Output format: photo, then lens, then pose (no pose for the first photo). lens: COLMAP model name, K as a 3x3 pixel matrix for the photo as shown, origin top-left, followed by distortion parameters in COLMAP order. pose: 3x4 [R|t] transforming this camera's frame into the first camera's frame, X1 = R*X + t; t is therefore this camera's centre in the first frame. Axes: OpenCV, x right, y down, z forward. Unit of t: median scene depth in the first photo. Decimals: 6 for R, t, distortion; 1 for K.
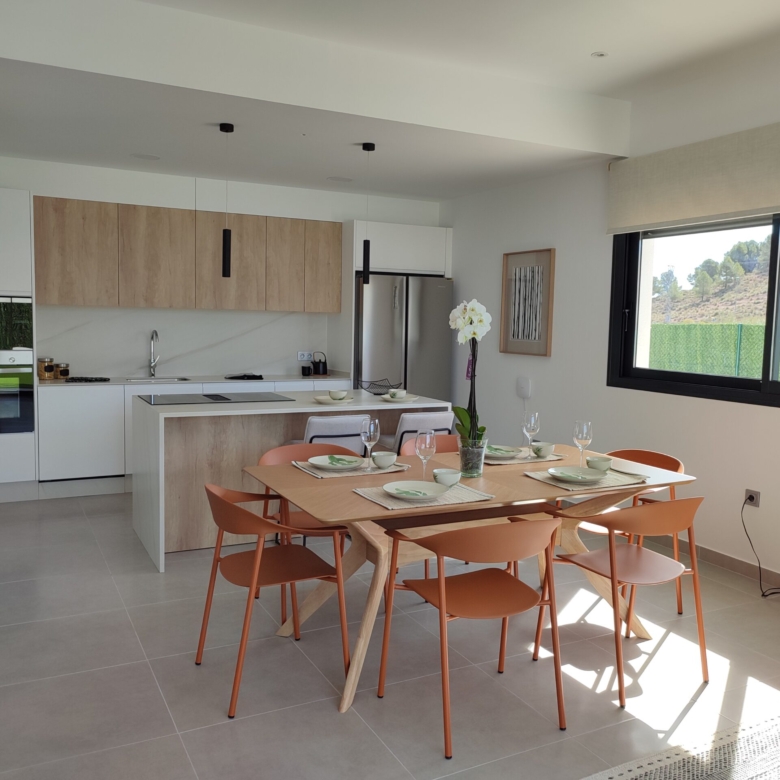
lens RADIAL K [[754.2, 0, 389.3], [0, 754.2, 392.6], [0, 0, 1]] dist [0.015588, 0.000000]
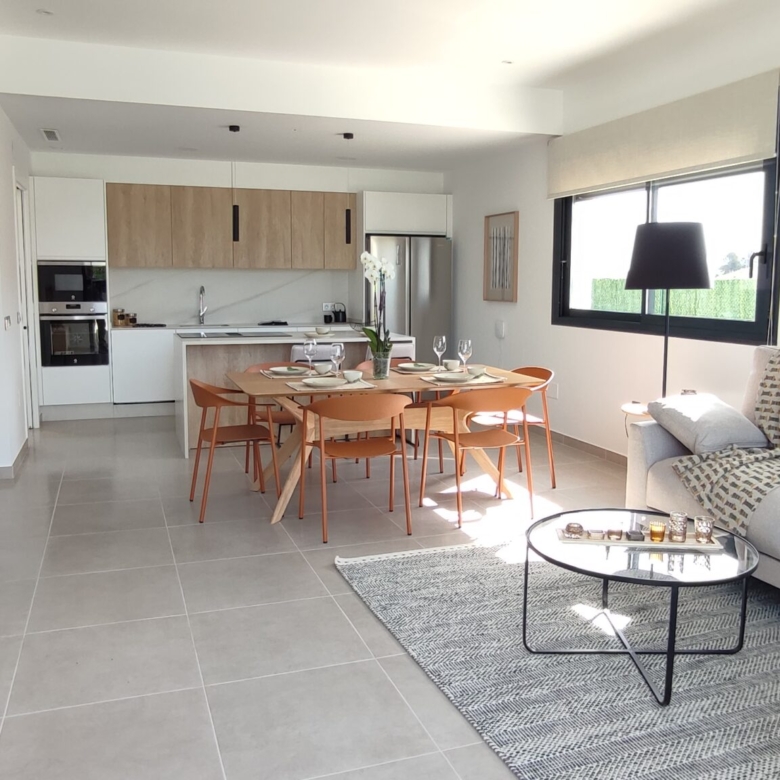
lens RADIAL K [[776.5, 0, 390.5], [0, 776.5, 385.9], [0, 0, 1]] dist [-0.032729, 0.000000]
pose [[0.991026, 0.001349, -0.133659, 0.185211], [0.003211, 0.999420, 0.033893, 0.043474], [0.133627, -0.034018, 0.990448, -0.248888]]
